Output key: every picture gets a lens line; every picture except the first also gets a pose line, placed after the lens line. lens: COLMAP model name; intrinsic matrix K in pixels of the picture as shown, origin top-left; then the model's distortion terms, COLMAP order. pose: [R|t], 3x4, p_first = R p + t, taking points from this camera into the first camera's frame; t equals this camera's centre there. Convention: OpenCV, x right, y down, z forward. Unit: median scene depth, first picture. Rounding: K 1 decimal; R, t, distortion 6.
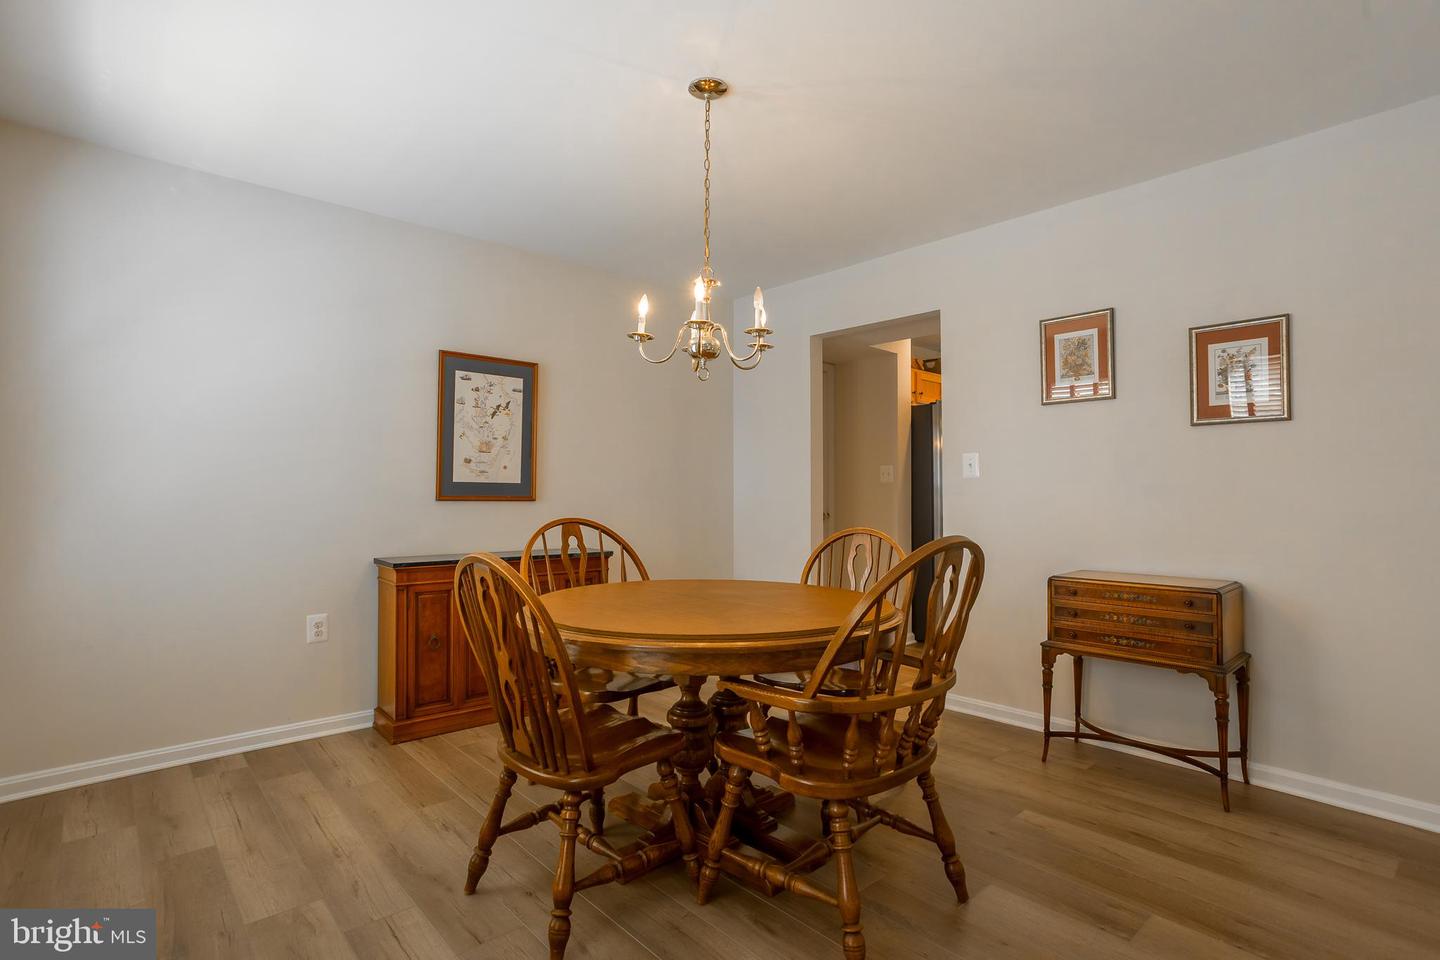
lens RADIAL K [[722.3, 0, 728.9], [0, 722.3, 490.7], [0, 0, 1]] dist [-0.021749, 0.001497]
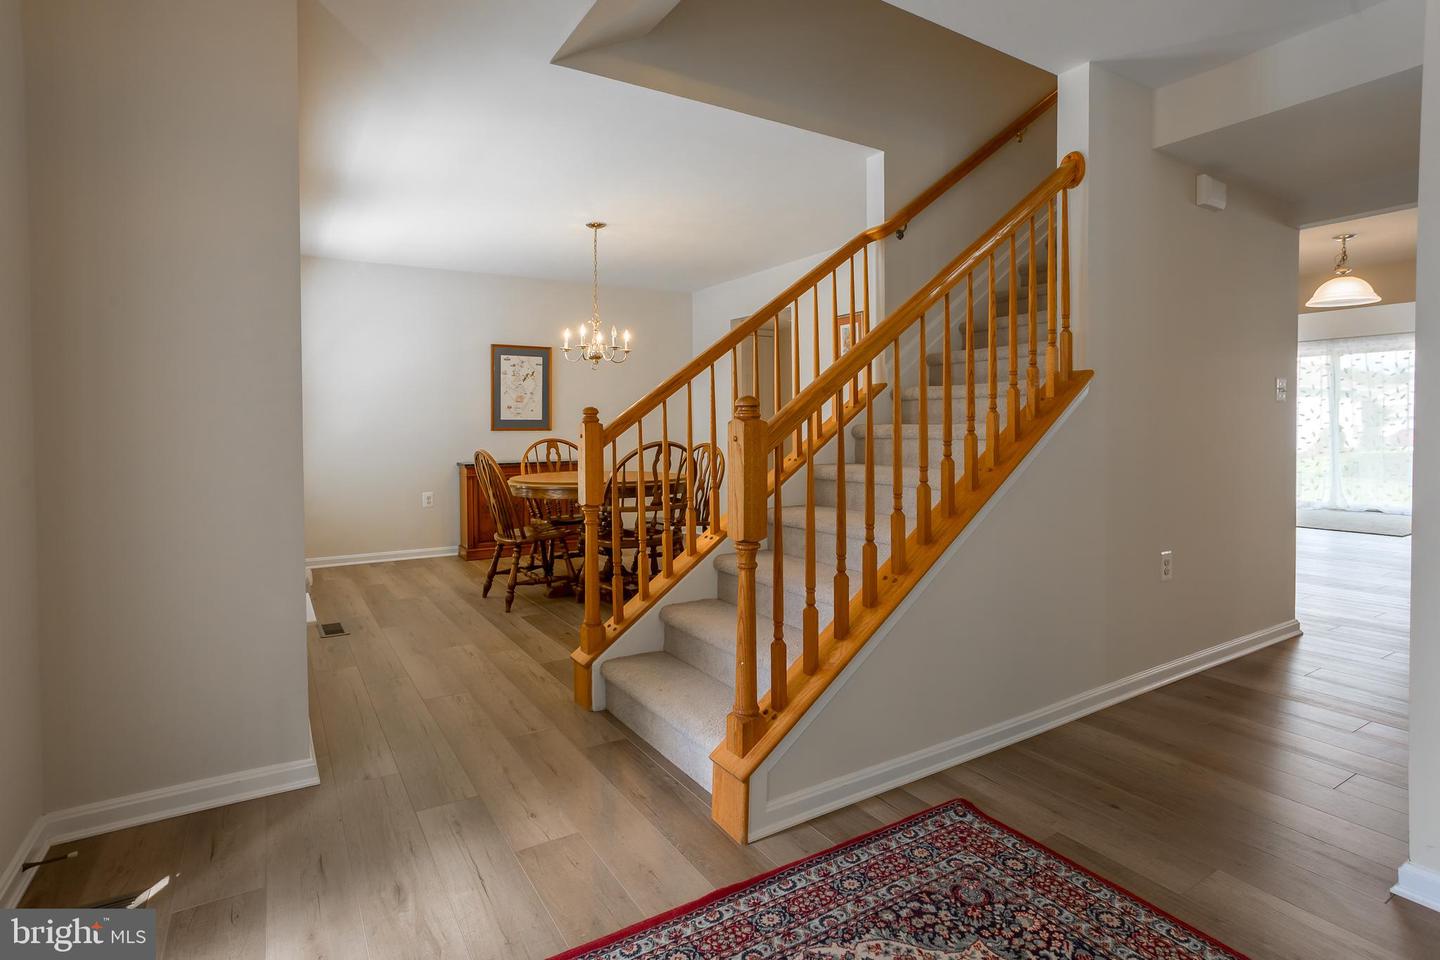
lens RADIAL K [[709.6, 0, 718.8], [0, 709.6, 437.9], [0, 0, 1]] dist [-0.024832, 0.011848]
pose [[0.987844, -0.009695, -0.155147, 0.439827], [0.013426, 0.999645, 0.023021, -0.000724], [0.154869, -0.024824, 0.987623, -0.665229]]
